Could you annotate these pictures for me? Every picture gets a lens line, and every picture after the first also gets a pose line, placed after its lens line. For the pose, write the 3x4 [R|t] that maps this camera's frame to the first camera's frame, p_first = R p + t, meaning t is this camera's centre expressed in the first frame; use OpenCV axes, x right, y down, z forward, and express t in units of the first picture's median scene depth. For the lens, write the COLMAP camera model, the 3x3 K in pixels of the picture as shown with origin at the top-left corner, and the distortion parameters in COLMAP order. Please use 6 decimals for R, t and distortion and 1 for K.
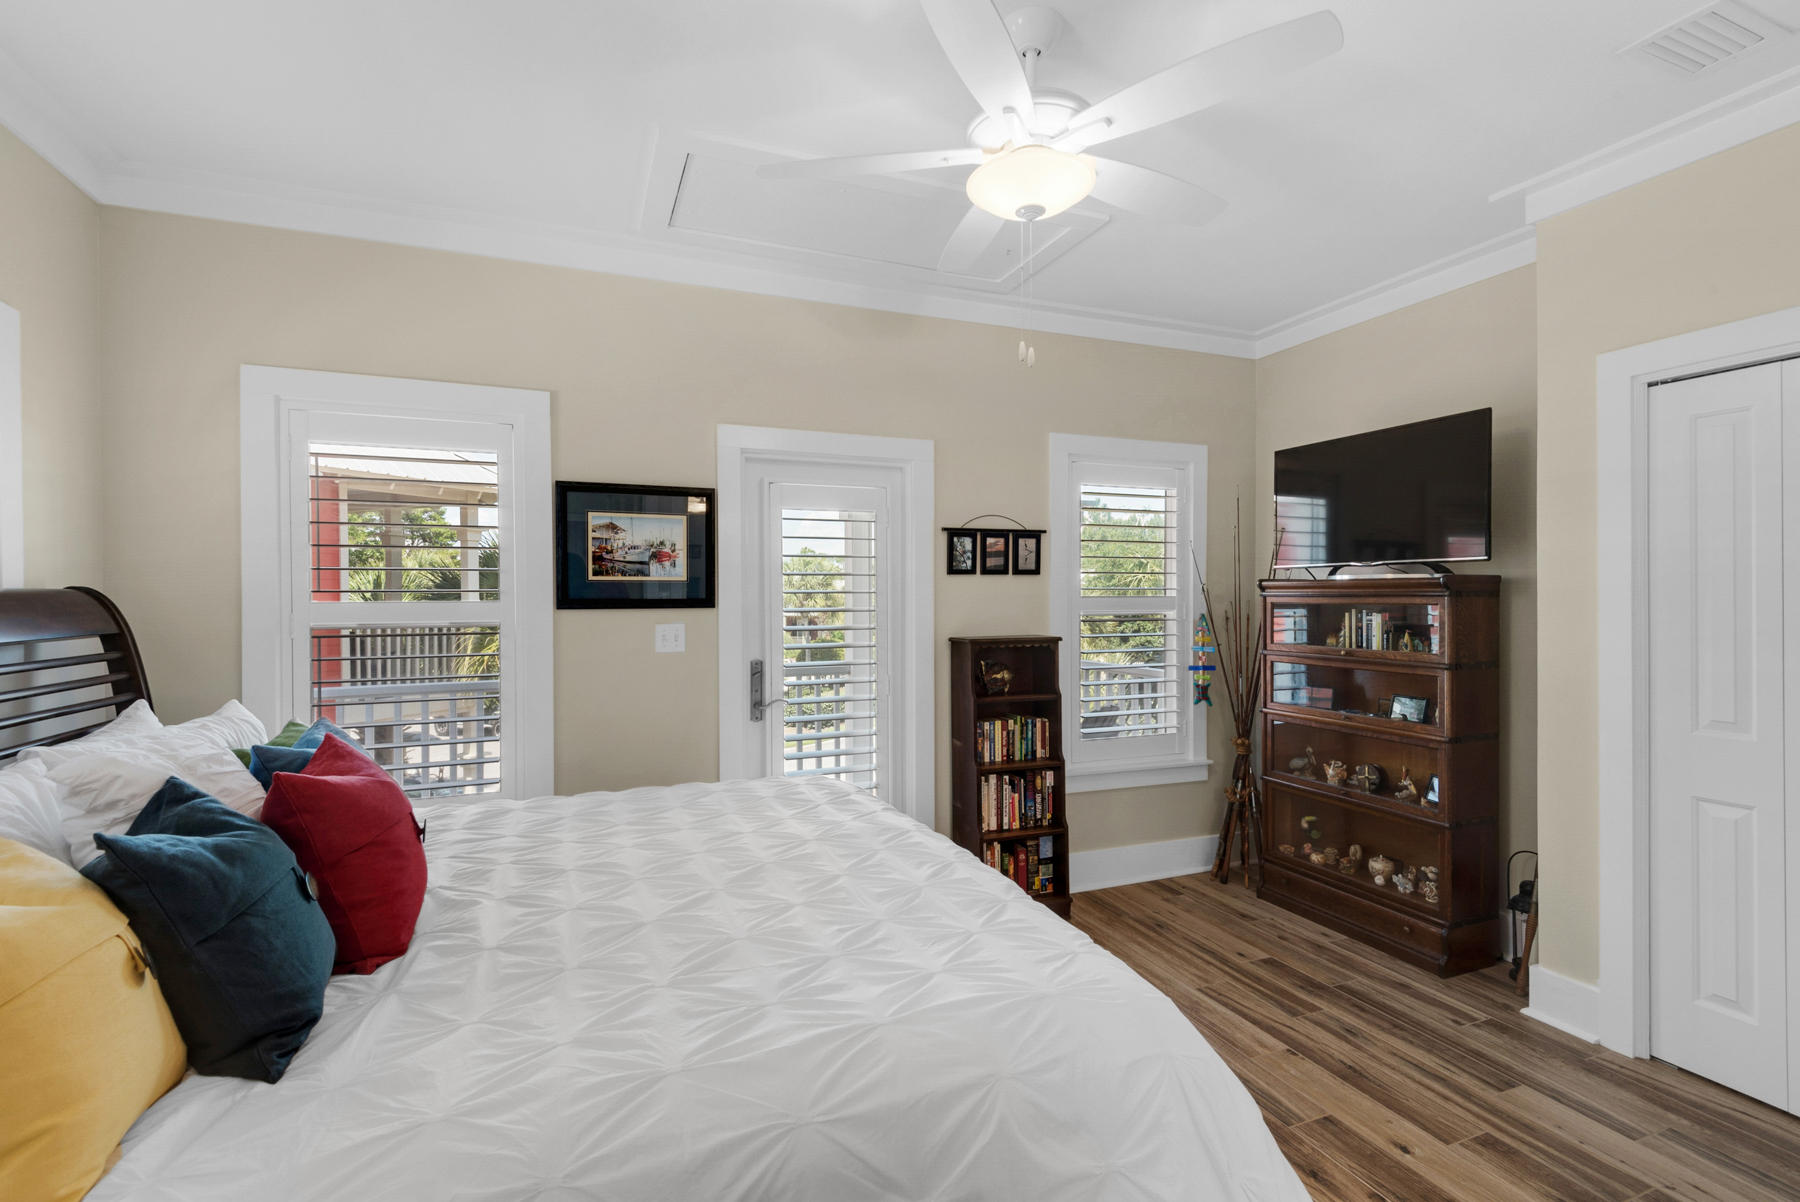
lens RADIAL K [[812.4, 0, 907.8], [0, 812.4, 582.7], [0, 0, 1]] dist [0.001350, -0.014510]
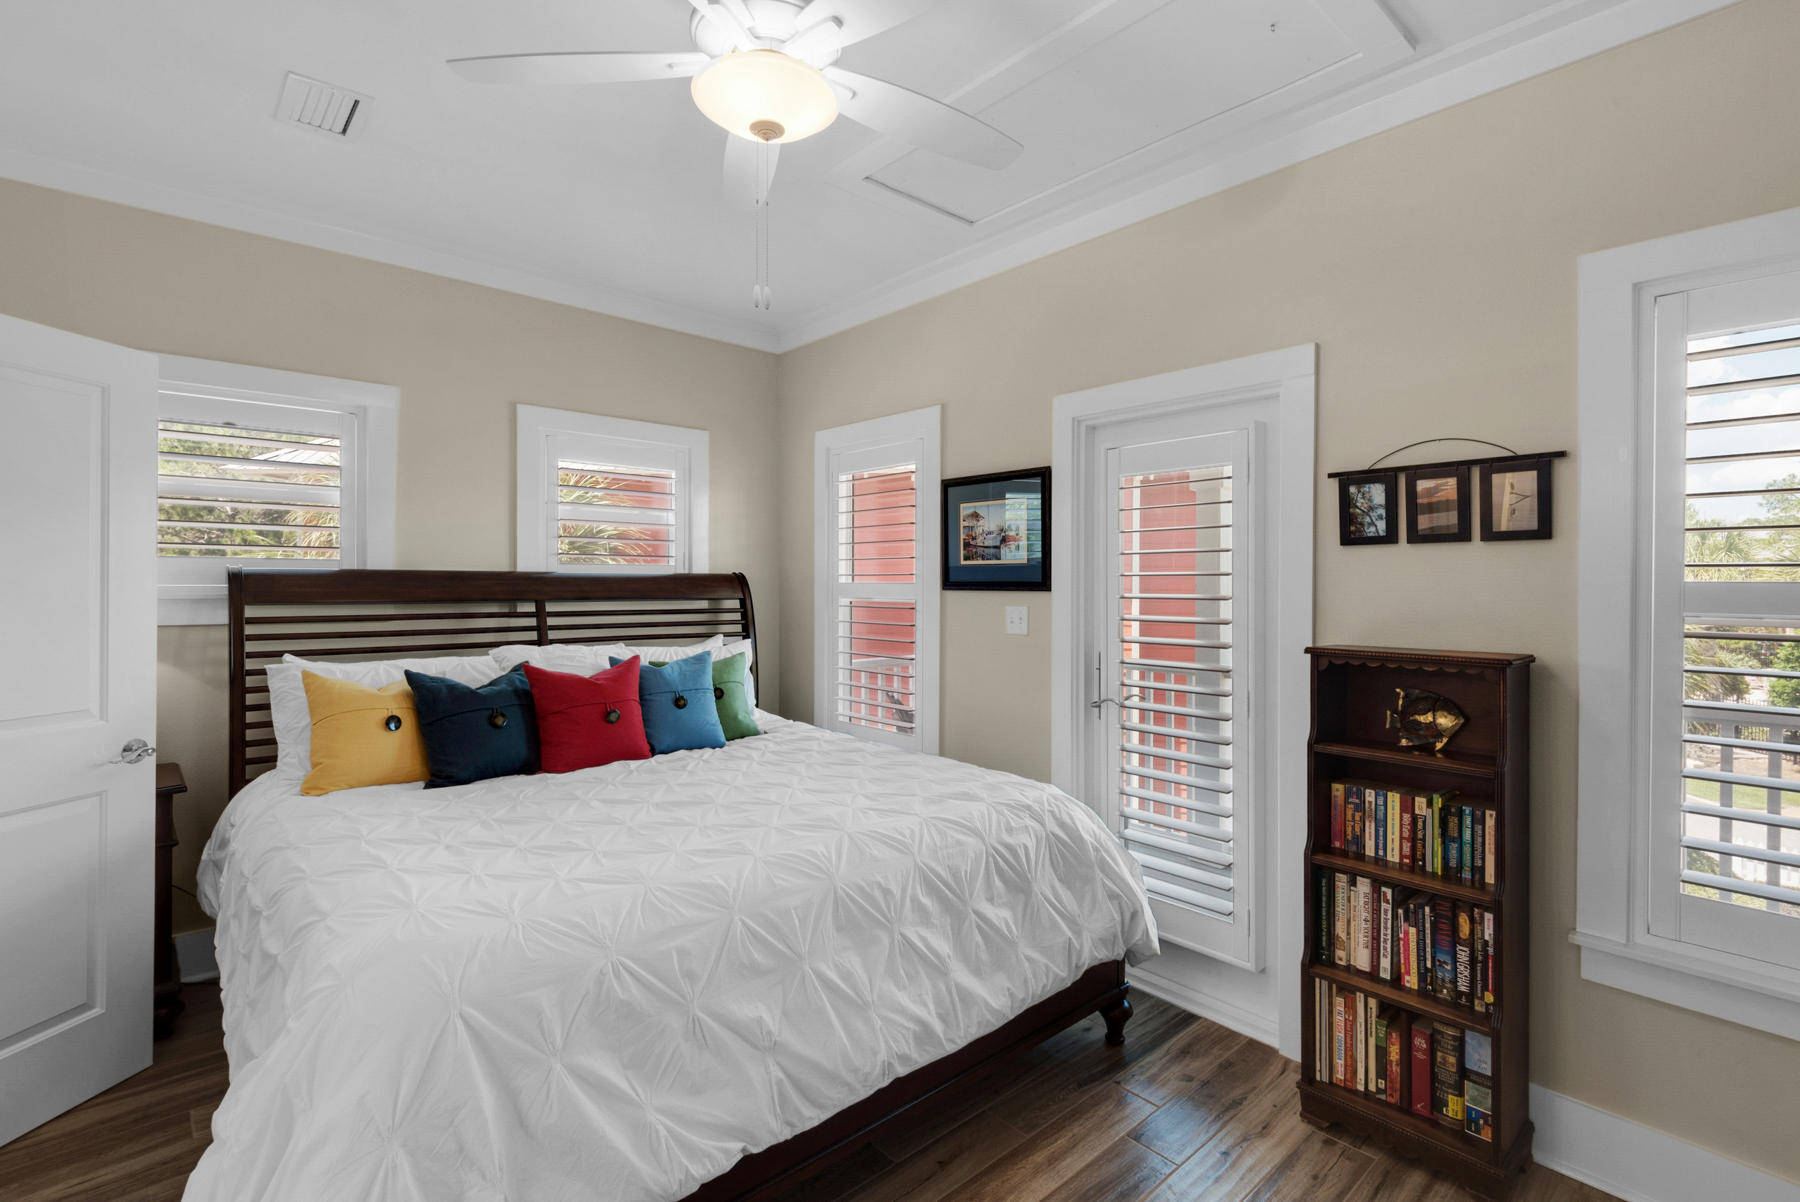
lens RADIAL K [[812.4, 0, 907.8], [0, 812.4, 582.7], [0, 0, 1]] dist [0.001350, -0.014510]
pose [[0.327810, 0.000297, -0.944744, 0.547174], [0.002054, 0.999997, 0.001027, 0.017616], [0.944741, -0.002277, 0.327809, 0.479048]]
